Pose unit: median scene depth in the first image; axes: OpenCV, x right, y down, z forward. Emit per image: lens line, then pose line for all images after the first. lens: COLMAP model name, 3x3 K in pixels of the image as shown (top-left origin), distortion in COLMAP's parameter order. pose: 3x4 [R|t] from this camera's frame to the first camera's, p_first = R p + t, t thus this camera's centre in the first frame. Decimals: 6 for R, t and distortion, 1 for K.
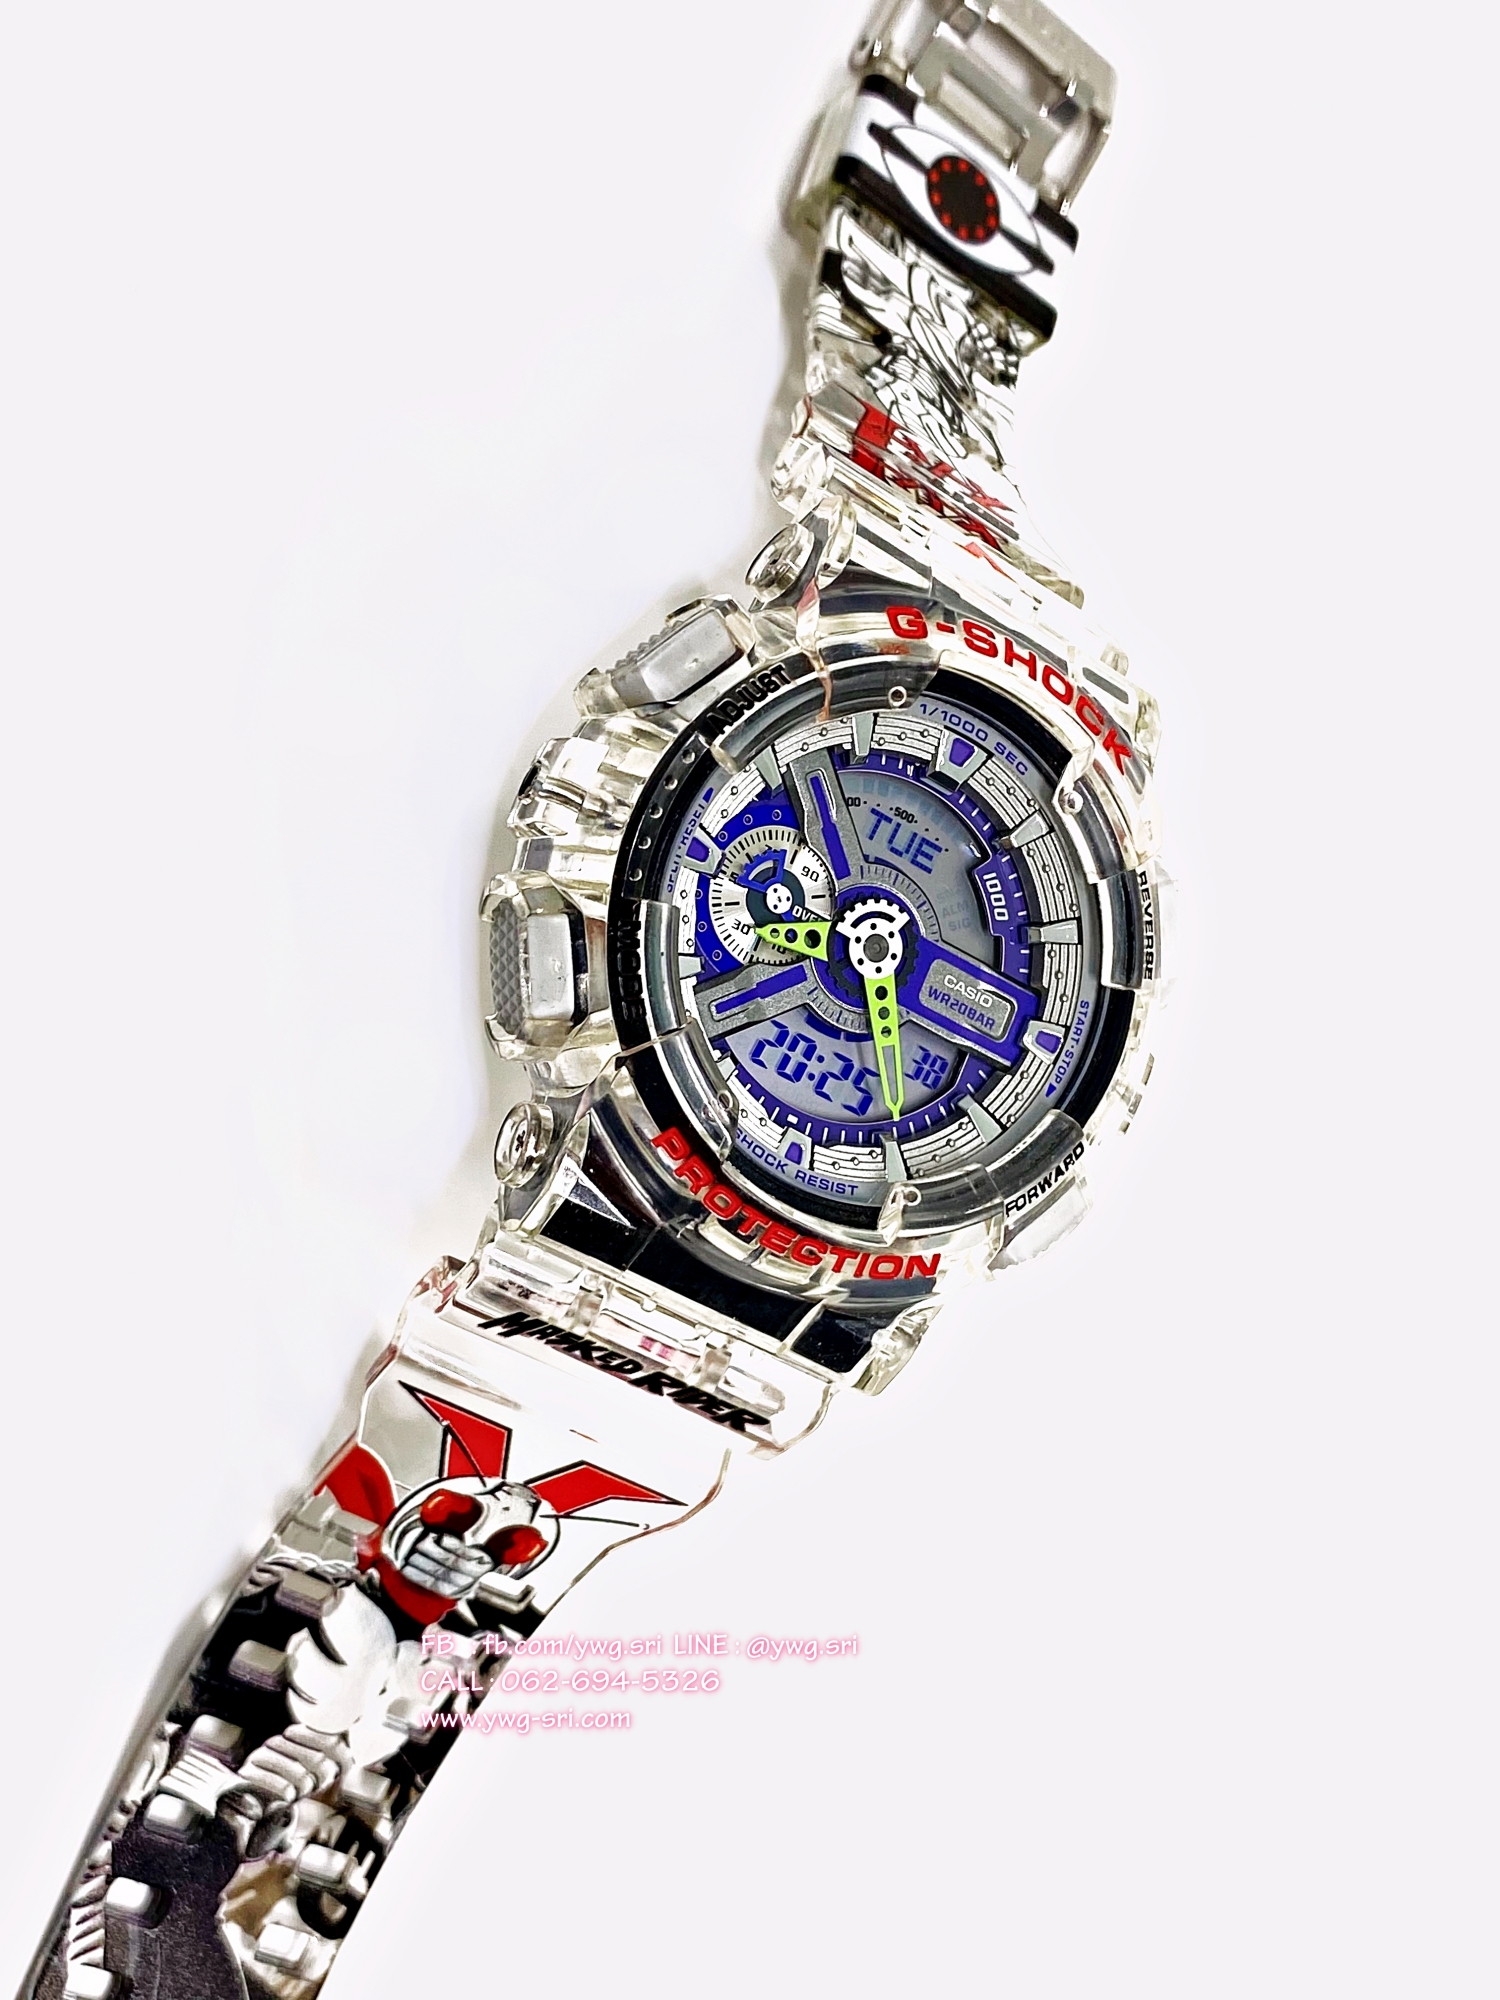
lens RADIAL K [[2667.9, 0, 782.0], [0, 2667.9, 1000.4], [0, 0, 1]] dist [0.178711, -0.614801]
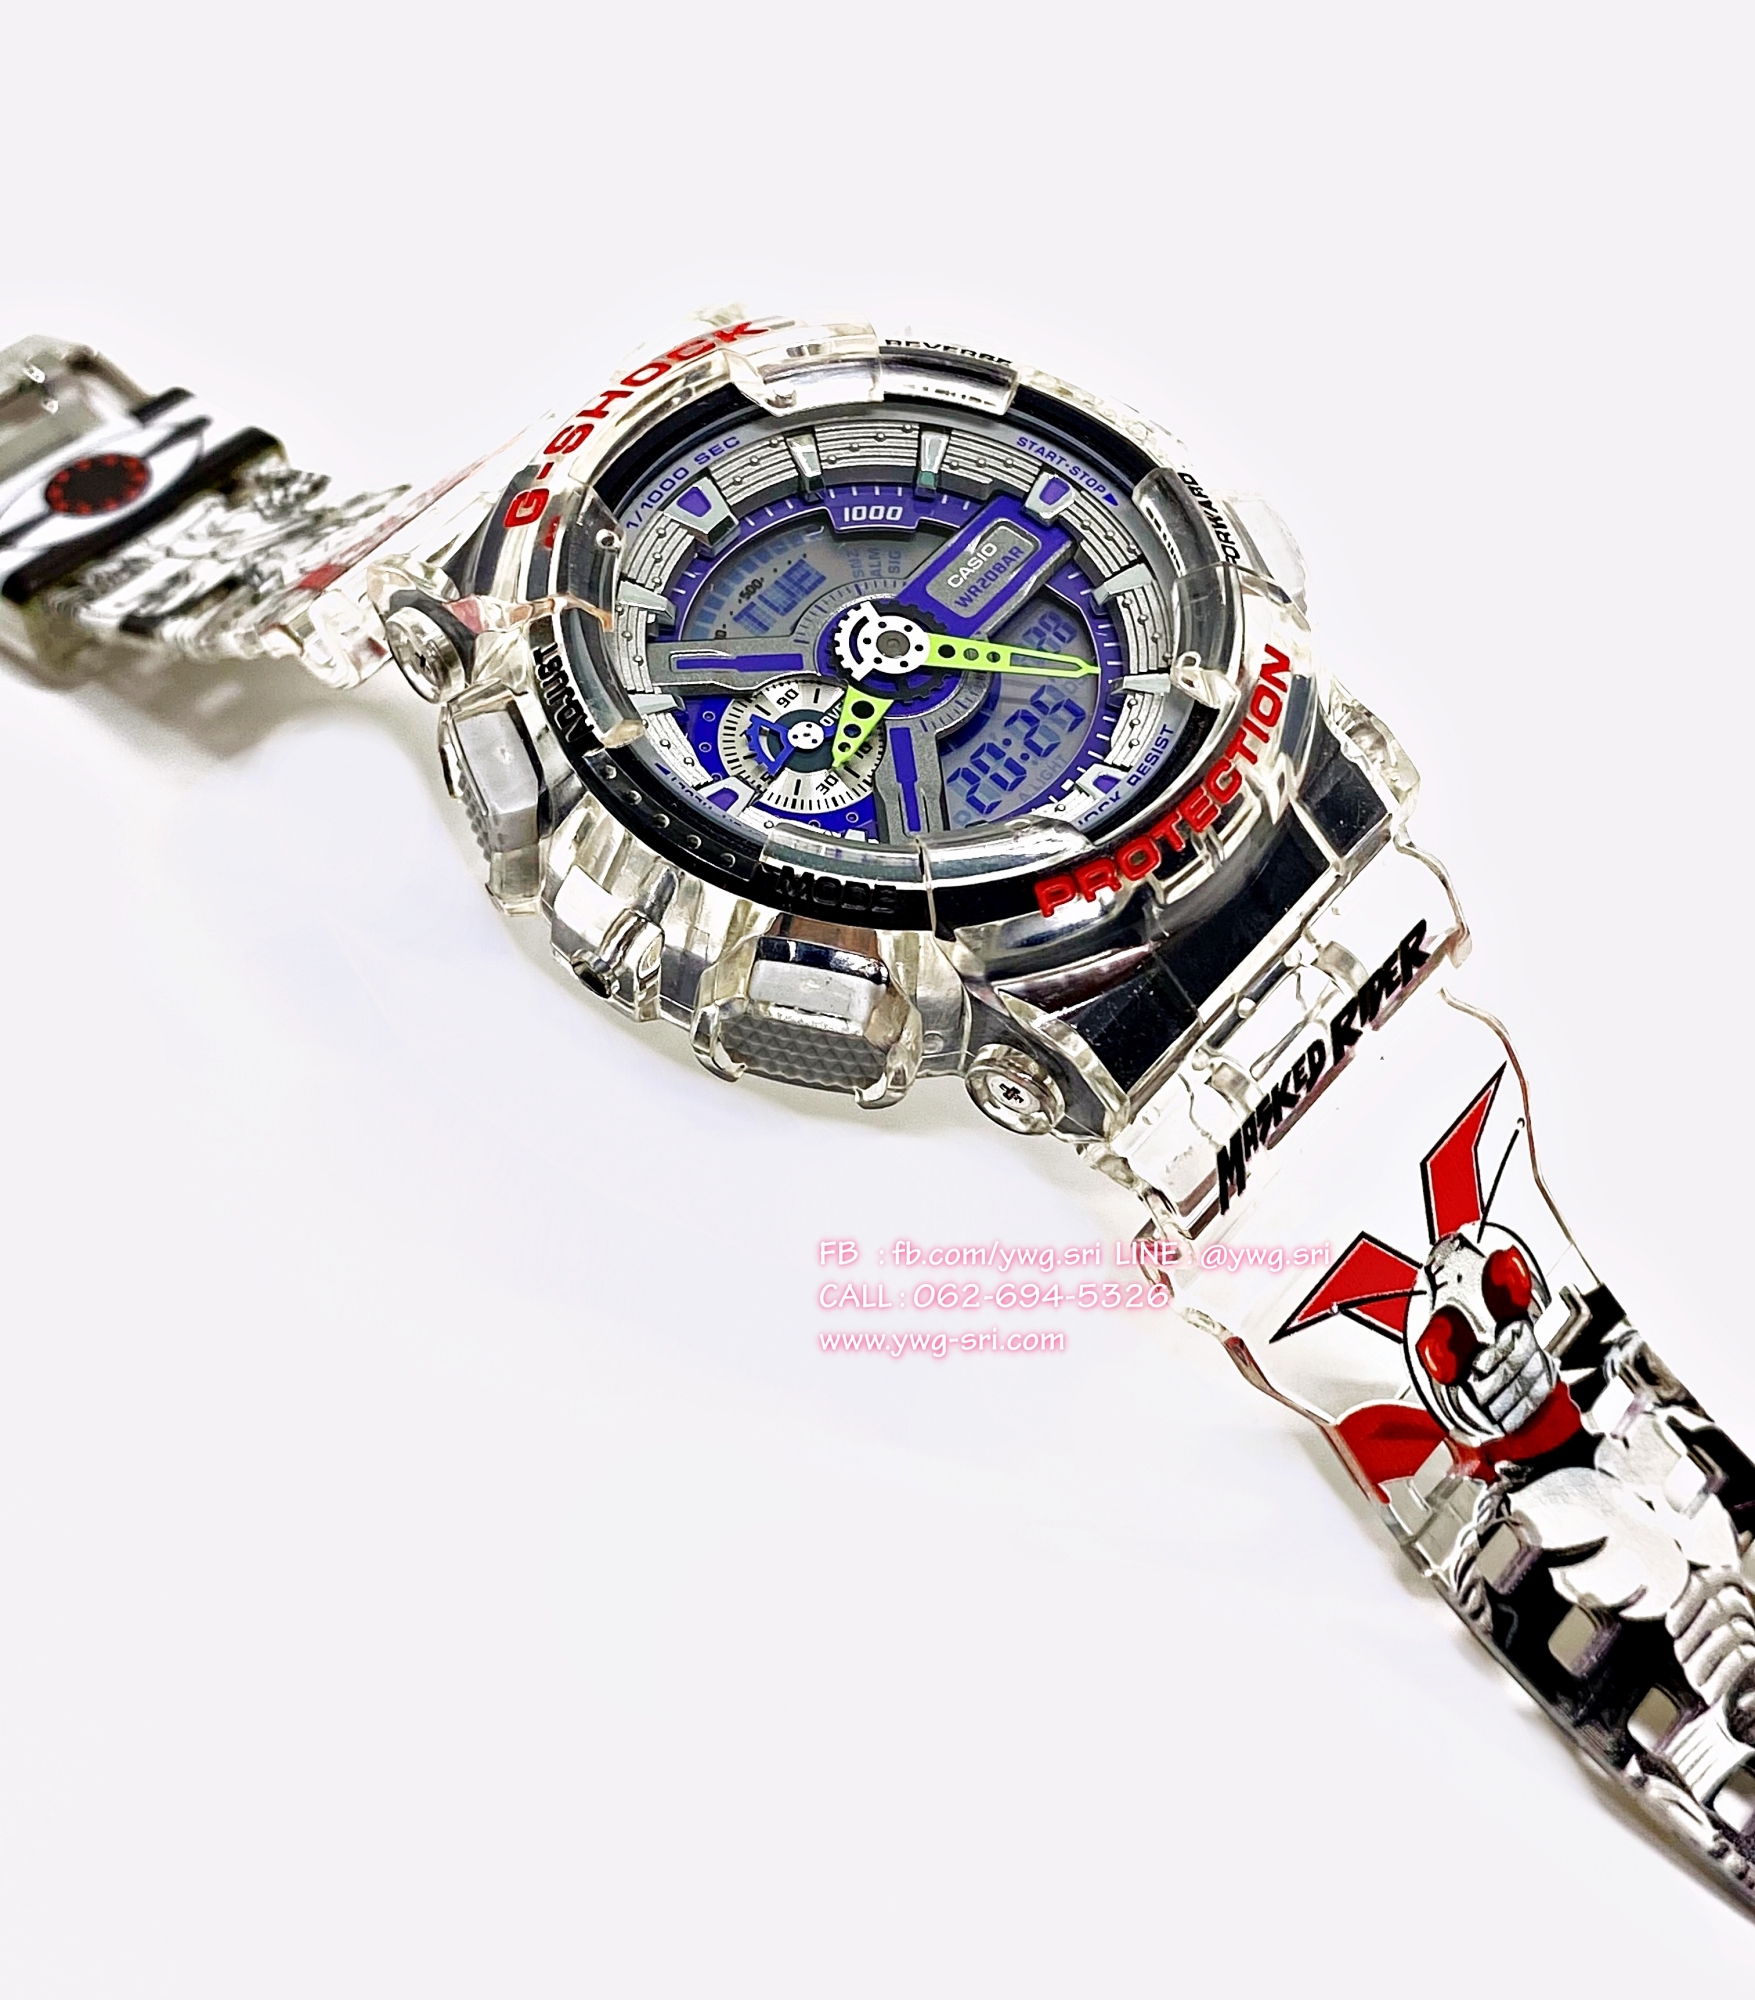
lens RADIAL K [[3057.0, 0, 876.5], [0, 3057.0, 932.3], [0, 0, 1]] dist [0.161937, -0.799051]
pose [[0.244799, -0.963303, 0.110099, -0.156316], [0.968200, 0.236827, -0.080638, 0.073062], [0.051604, 0.126338, 0.990644, 0.059118]]
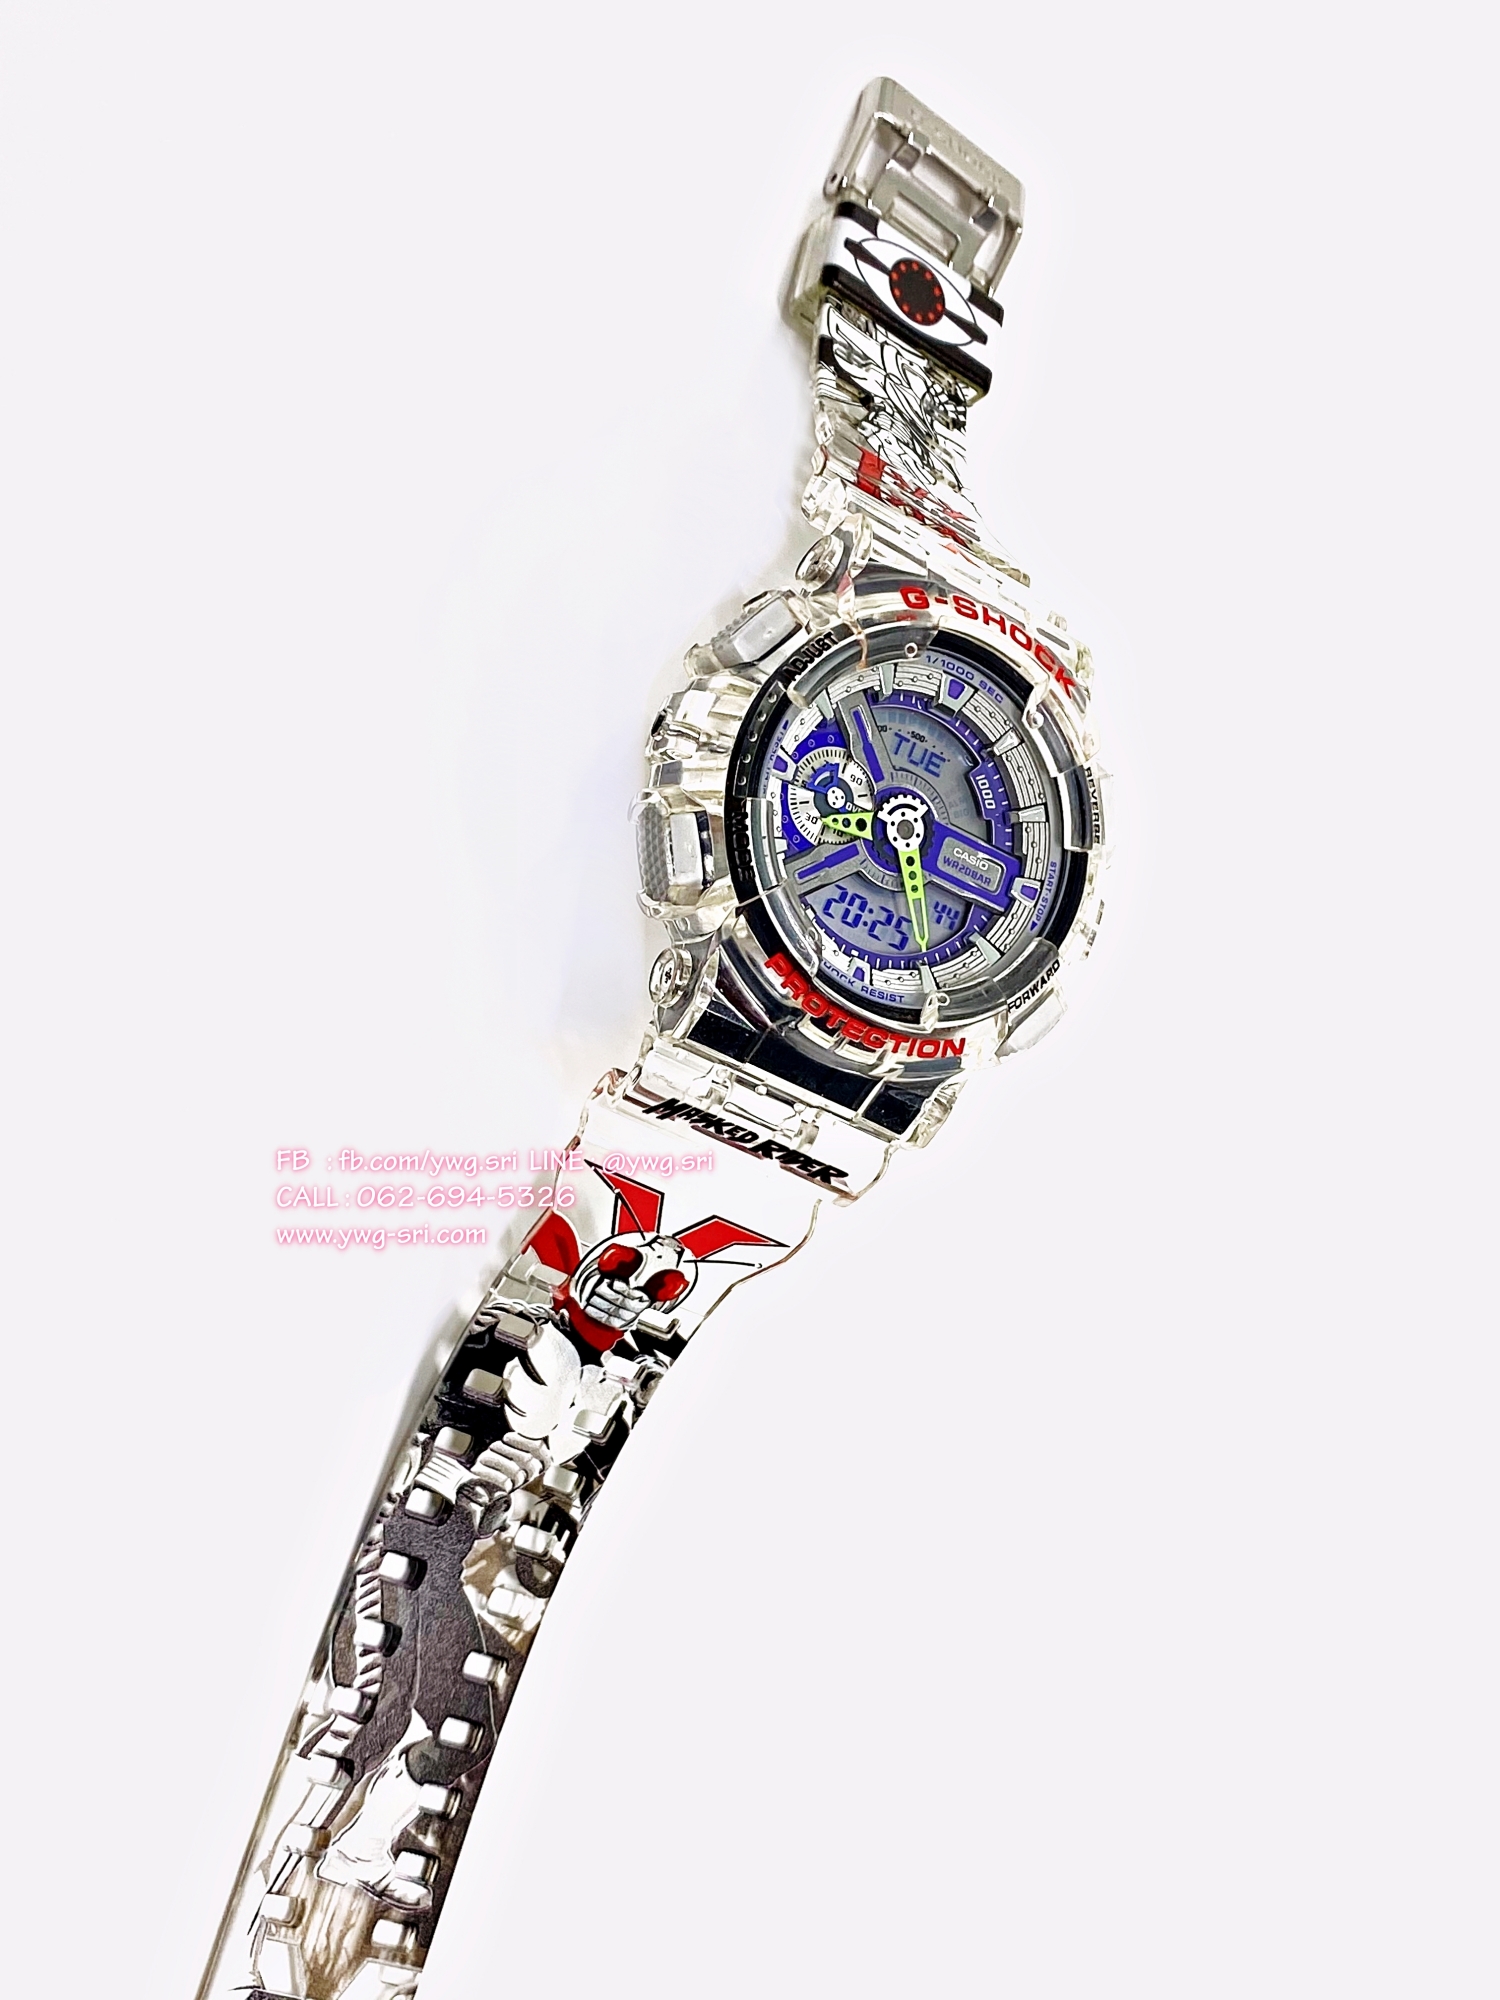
lens RADIAL K [[2667.9, 0, 782.0], [0, 2667.9, 1000.4], [0, 0, 1]] dist [0.178711, -0.614801]
pose [[0.997702, -0.061533, 0.028350, -0.074893], [0.062033, 0.997927, -0.017129, 0.089836], [-0.027237, 0.018848, 0.999451, -0.408036]]
